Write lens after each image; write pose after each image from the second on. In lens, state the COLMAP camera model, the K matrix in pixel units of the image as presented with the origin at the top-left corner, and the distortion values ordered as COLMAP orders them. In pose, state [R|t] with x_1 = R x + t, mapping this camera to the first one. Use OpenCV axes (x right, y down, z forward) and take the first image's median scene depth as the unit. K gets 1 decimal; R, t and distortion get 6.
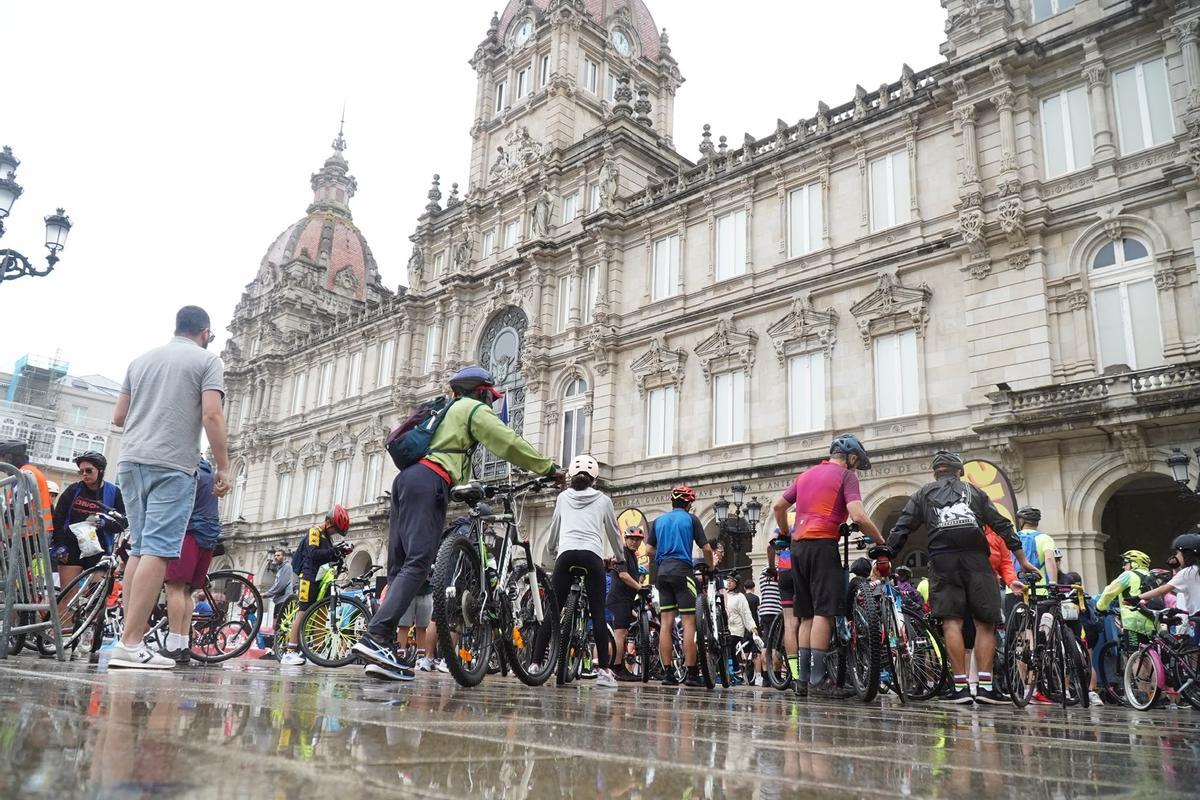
lens RADIAL K [[950.7, 0, 593.3], [0, 950.7, 396.2], [0, 0, 1]] dist [-0.000231, -0.000832]
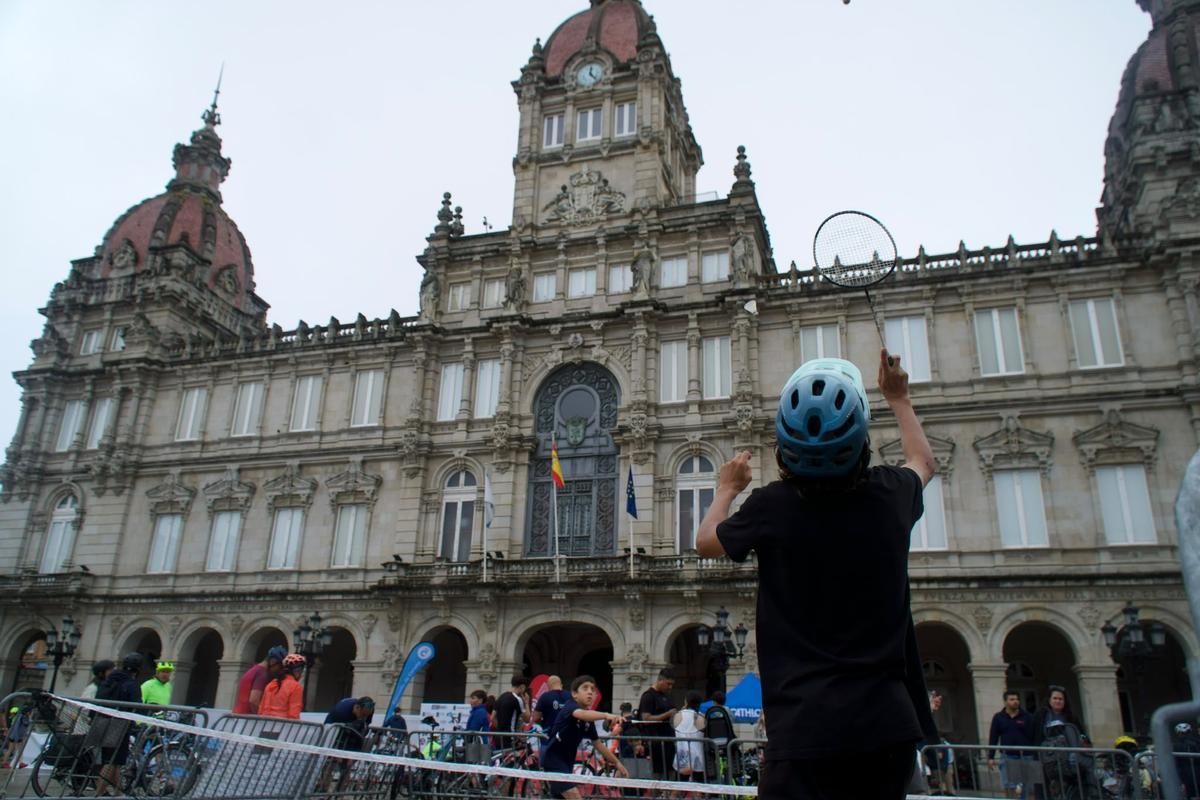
lens RADIAL K [[950.7, 0, 593.3], [0, 950.7, 396.2], [0, 0, 1]] dist [-0.000231, -0.000832]
pose [[0.888506, 0.155552, 0.431696, -0.548180], [-0.123877, 0.987170, -0.100744, 0.031727], [-0.441828, 0.036034, 0.896376, 0.227164]]
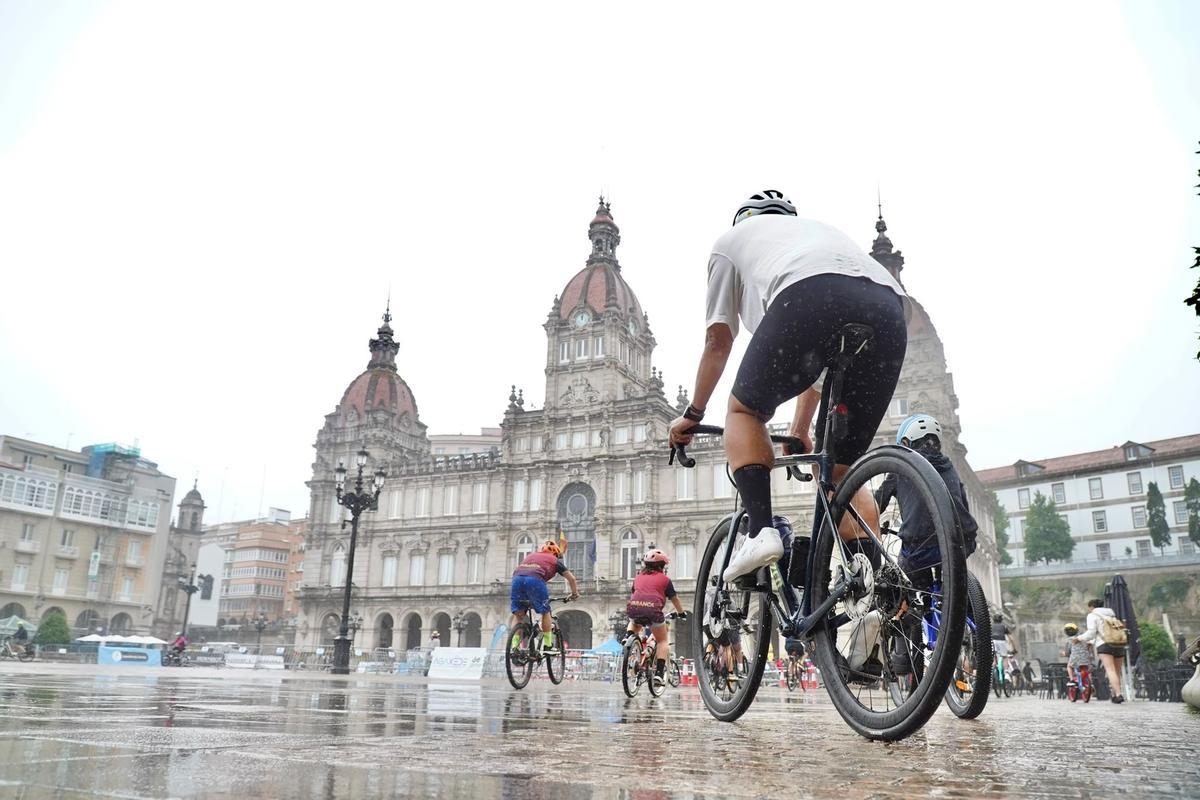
lens RADIAL K [[950.7, 0, 593.3], [0, 950.7, 396.2], [0, 0, 1]] dist [-0.000231, -0.000832]
pose [[0.950751, 0.071946, 0.301490, -0.745682], [-0.072197, 0.997337, -0.010324, -0.287777], [-0.301430, -0.011951, 0.953413, -0.897523]]
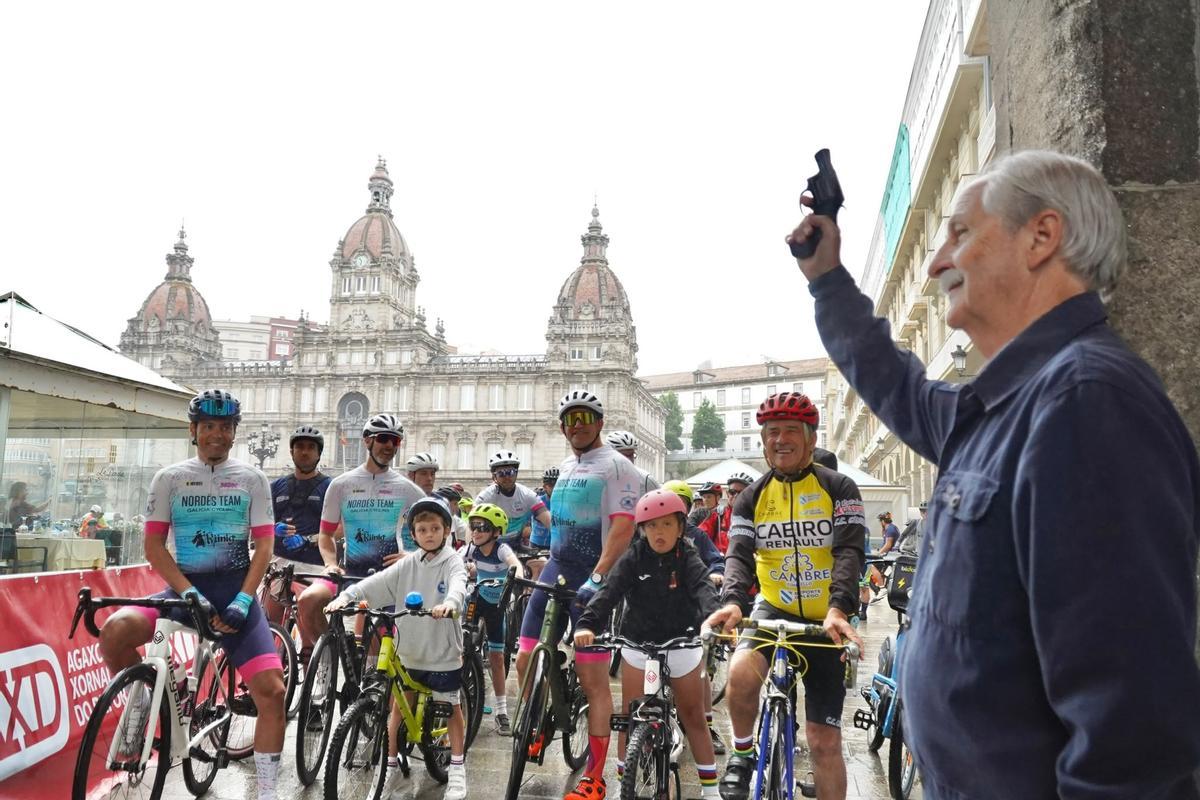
lens RADIAL K [[947.6, 0, 584.0], [0, 947.6, 399.7], [0, 0, 1]] dist [-0.005751, 0.002228]
pose [[0.836146, 0.052059, 0.546031, -1.067435], [-0.136674, 0.983861, 0.115488, -0.503106], [-0.531206, -0.171193, 0.829767, -1.489479]]
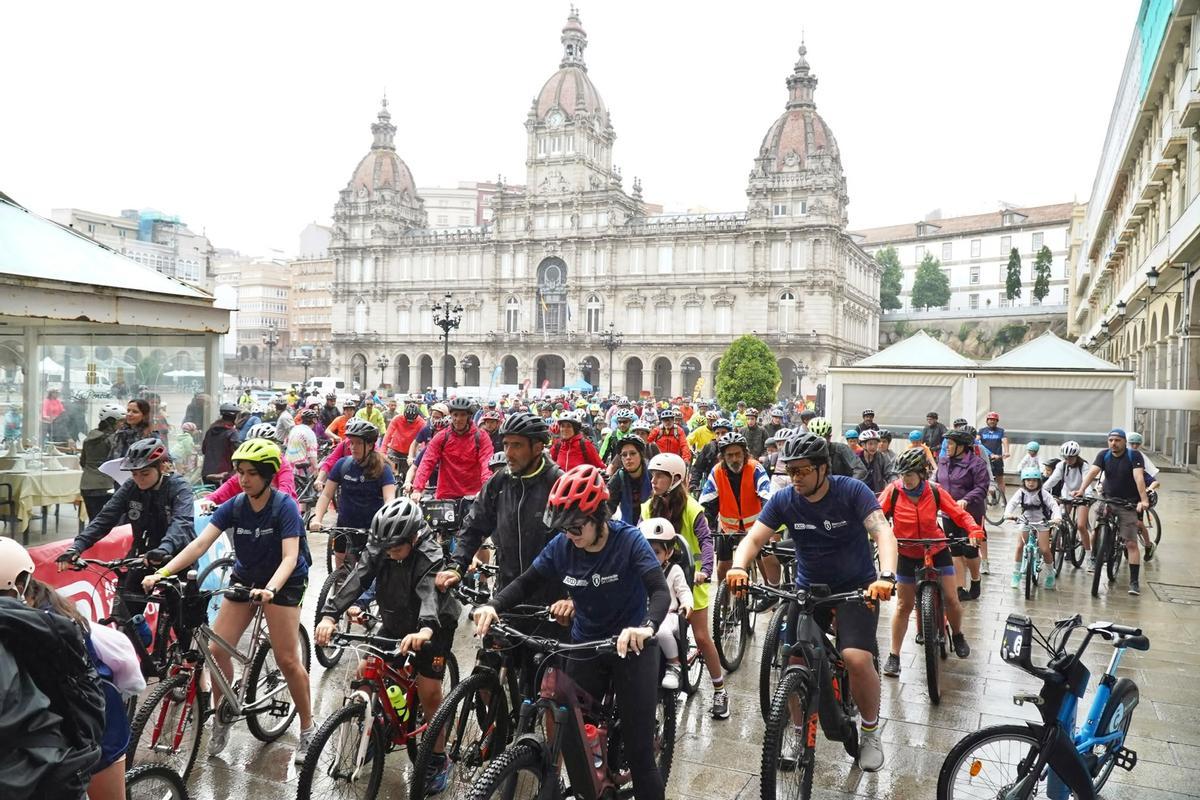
lens RADIAL K [[950.7, 0, 593.3], [0, 950.7, 396.2], [0, 0, 1]] dist [-0.000231, -0.000832]
pose [[0.934869, -0.021666, 0.354330, -0.992395], [-0.084298, 0.956036, 0.280872, -0.510979], [-0.344838, -0.292448, 0.891942, -1.450437]]
